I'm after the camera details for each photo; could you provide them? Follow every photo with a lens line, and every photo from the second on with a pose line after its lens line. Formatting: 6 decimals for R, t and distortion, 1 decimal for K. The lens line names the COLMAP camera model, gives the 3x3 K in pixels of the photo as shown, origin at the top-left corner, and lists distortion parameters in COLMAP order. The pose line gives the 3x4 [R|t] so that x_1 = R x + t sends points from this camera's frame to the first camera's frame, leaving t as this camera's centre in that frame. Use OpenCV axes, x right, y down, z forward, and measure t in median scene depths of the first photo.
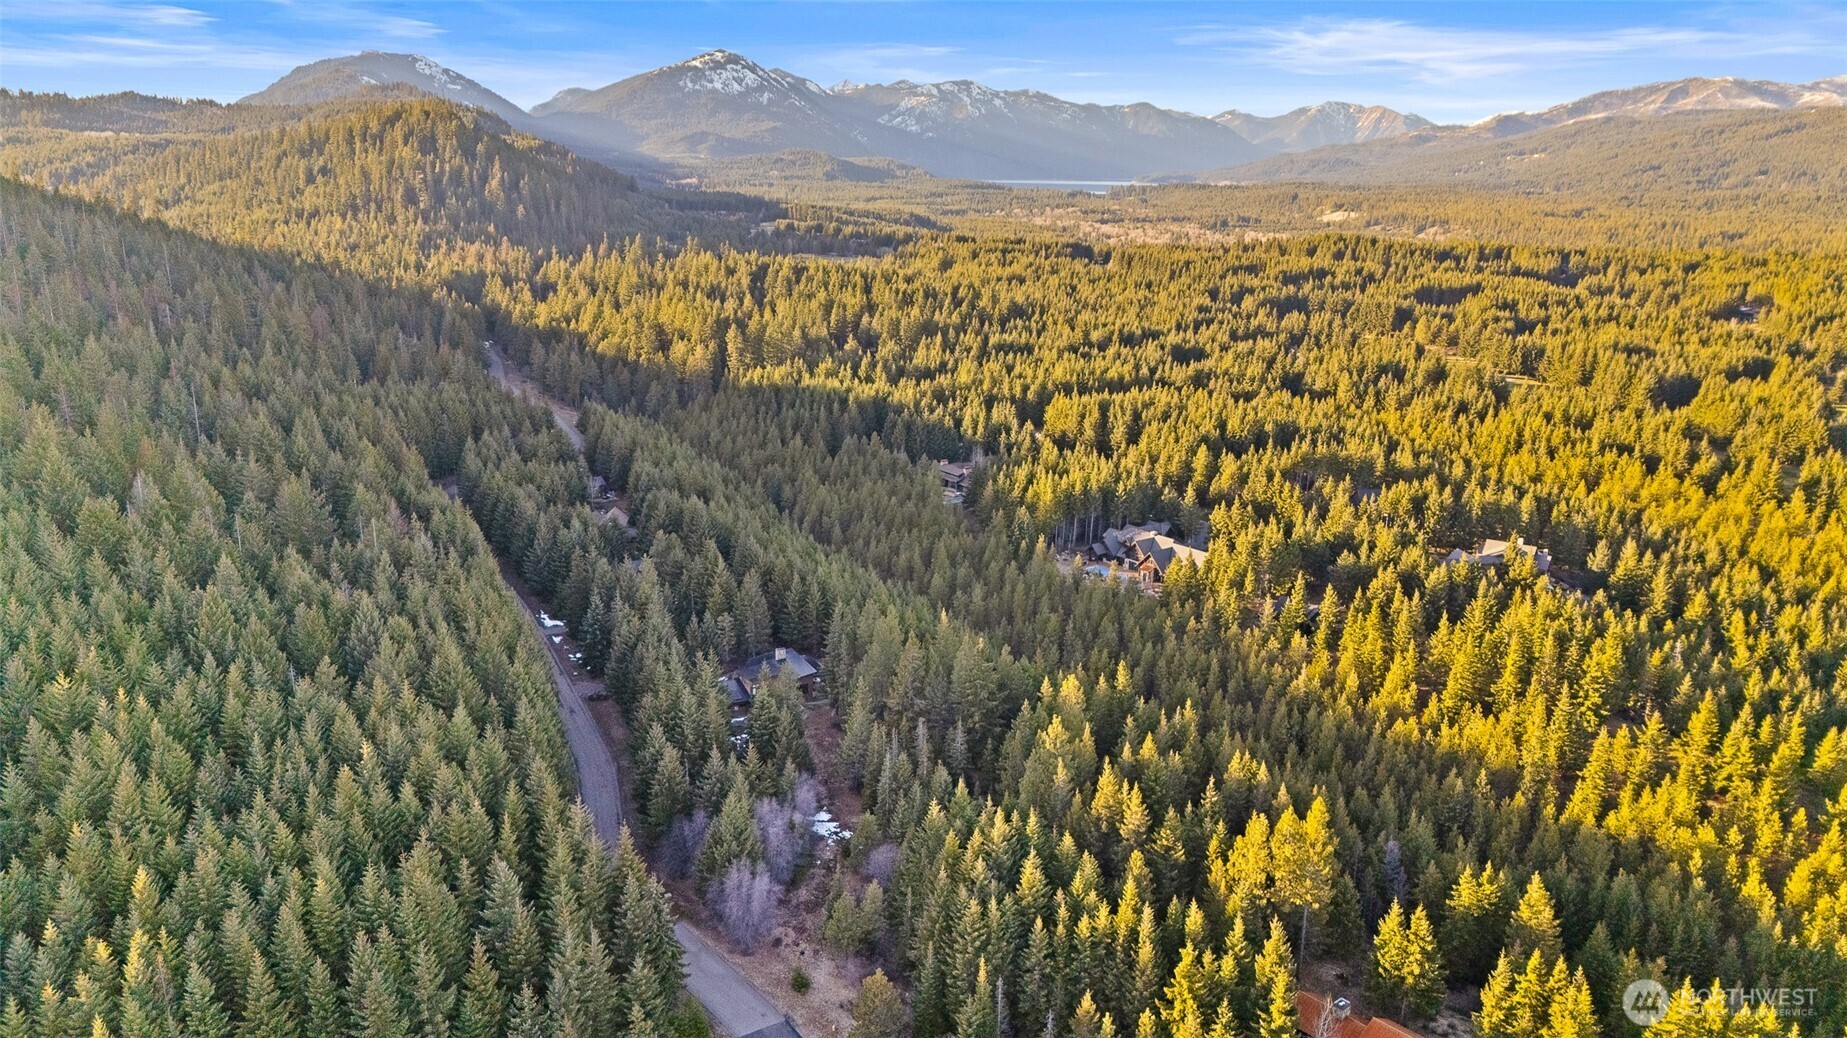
lens RADIAL K [[1346.4, 0, 923.5], [0, 1346.4, 519.0], [0, 0, 1]] dist [0.093705, -0.106956]
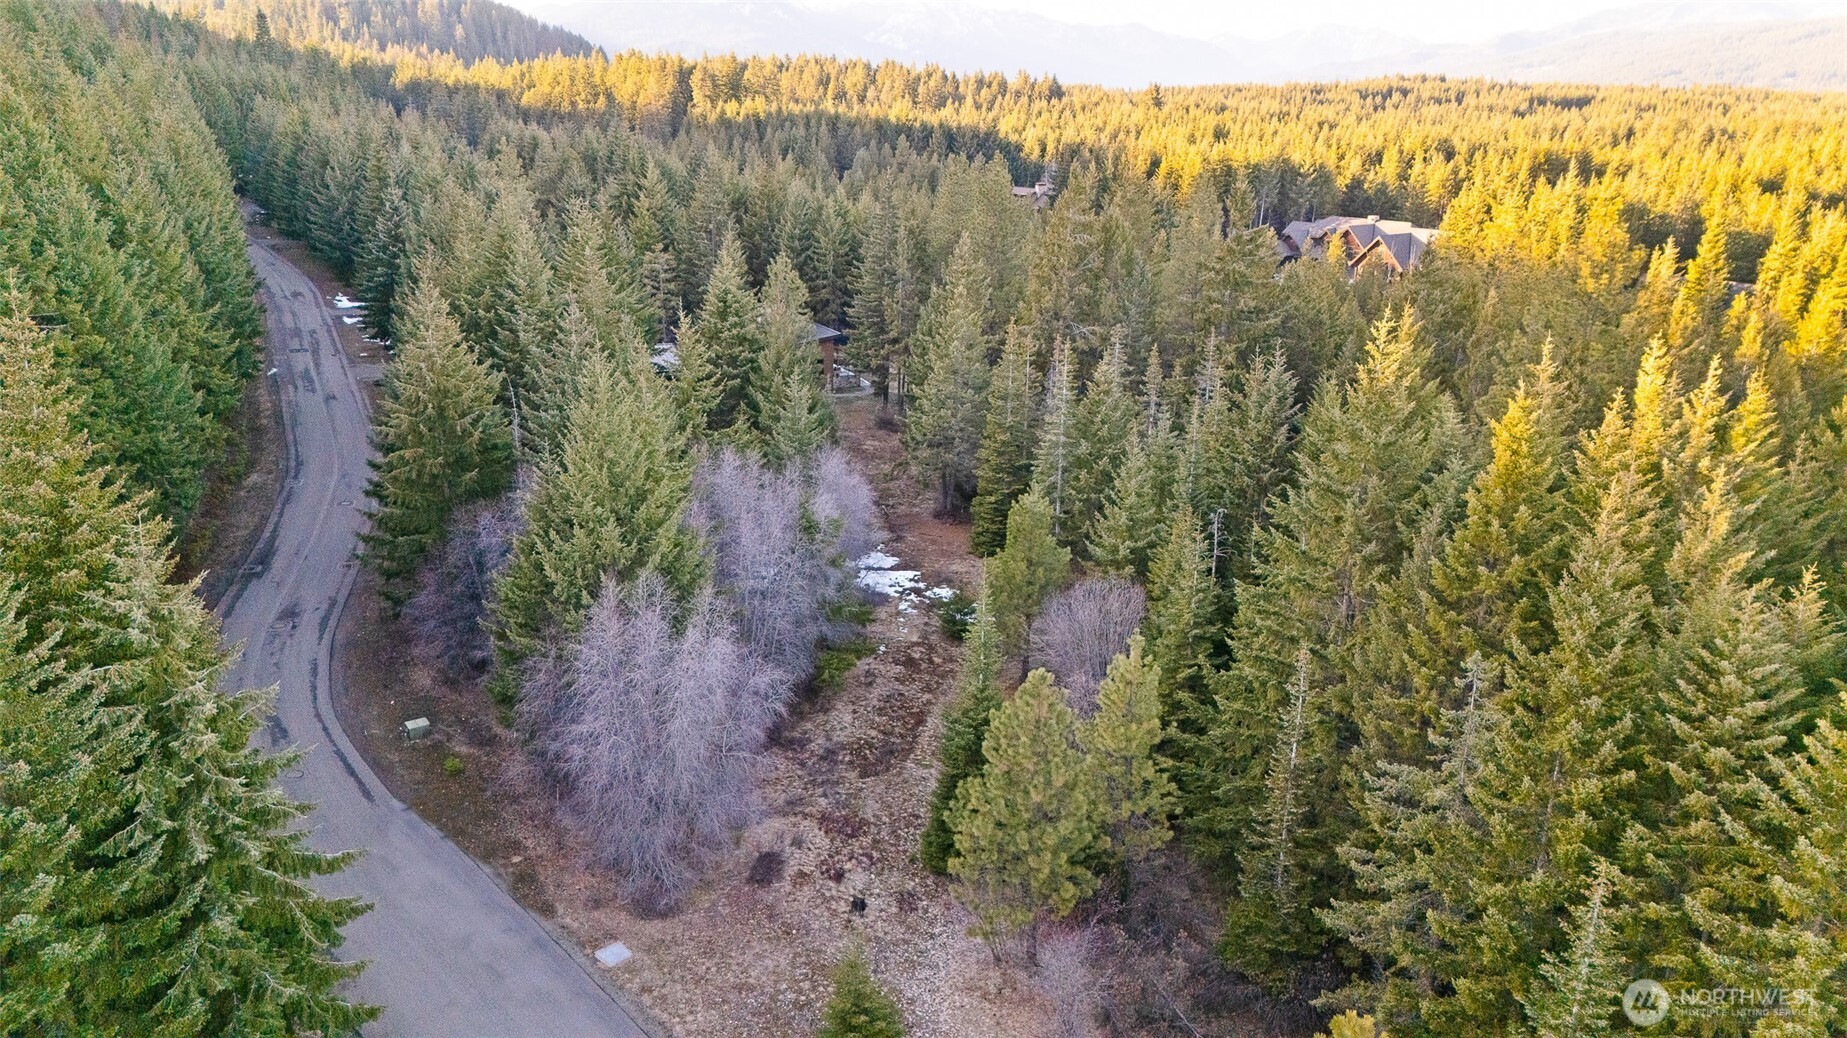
lens RADIAL K [[1352.1, 0, 923.5], [0, 1352.1, 519.0], [0, 0, 1]] dist [0.089274, -0.116340]
pose [[0.999952, -0.002074, 0.009590, -0.056402], [0.001608, 0.998832, 0.048296, 0.164195], [-0.009679, -0.048279, 0.998787, 0.524363]]
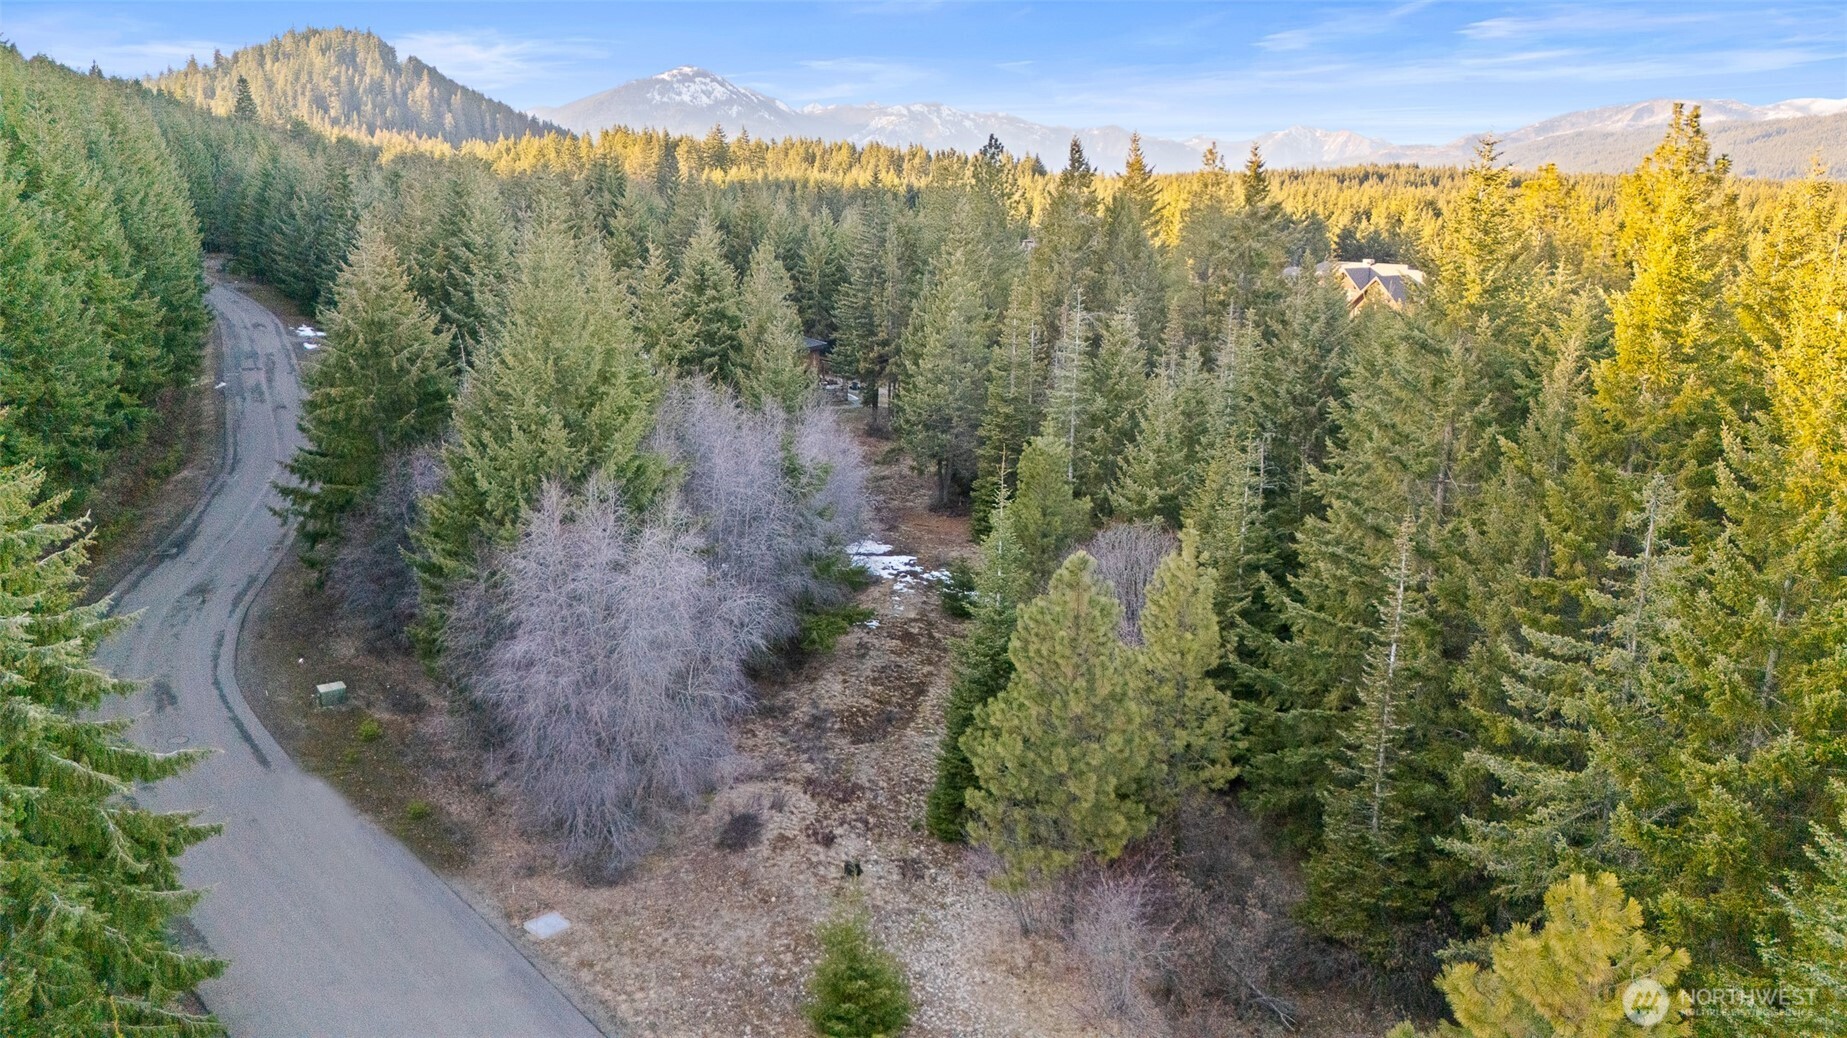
lens RADIAL K [[1346.4, 0, 923.5], [0, 1346.4, 519.0], [0, 0, 1]] dist [0.093705, -0.106956]
pose [[0.999759, -0.004601, 0.021485, -0.058855], [0.004997, 0.999818, -0.018421, 0.190896], [-0.021396, 0.018523, 0.999599, 0.557269]]
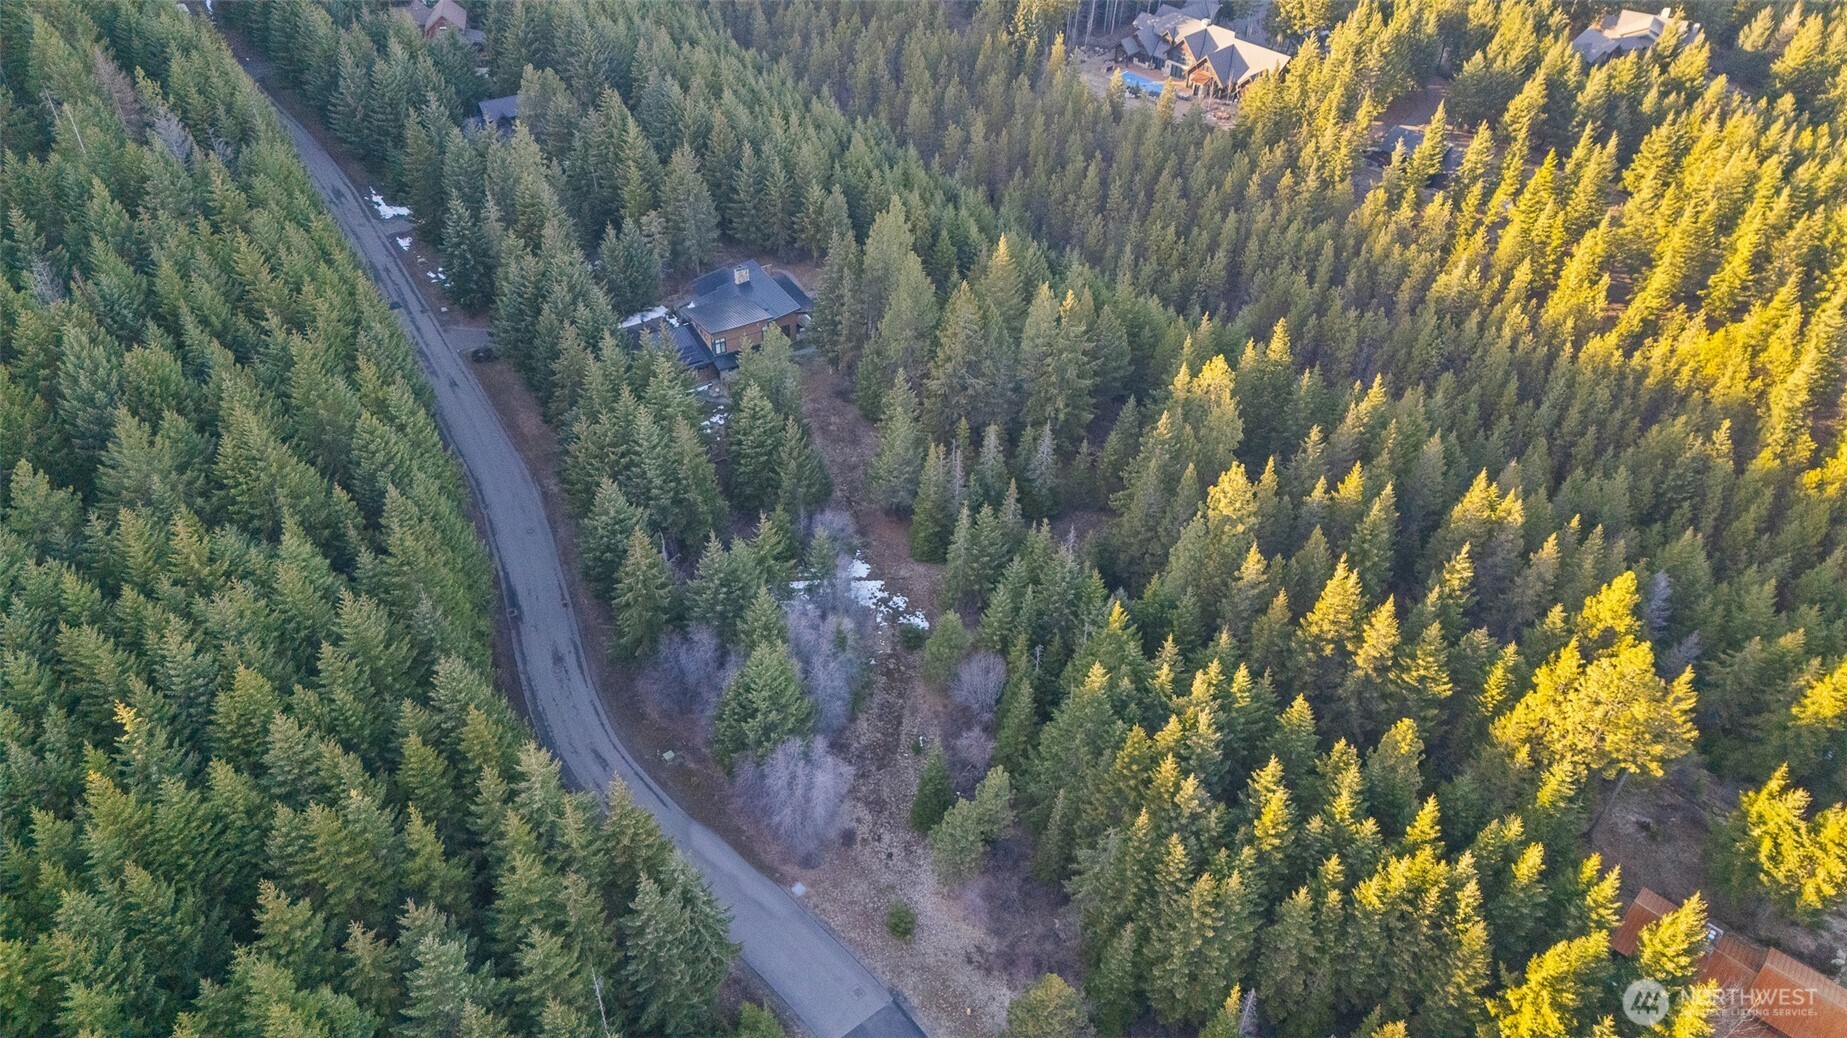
lens RADIAL K [[1346.4, 0, 923.5], [0, 1346.4, 519.0], [0, 0, 1]] dist [0.093705, -0.106956]
pose [[0.994473, -0.059759, 0.086329, -0.086768], [0.017698, 0.905868, 0.423191, -0.086023], [-0.103492, -0.419324, 0.901919, 0.328645]]
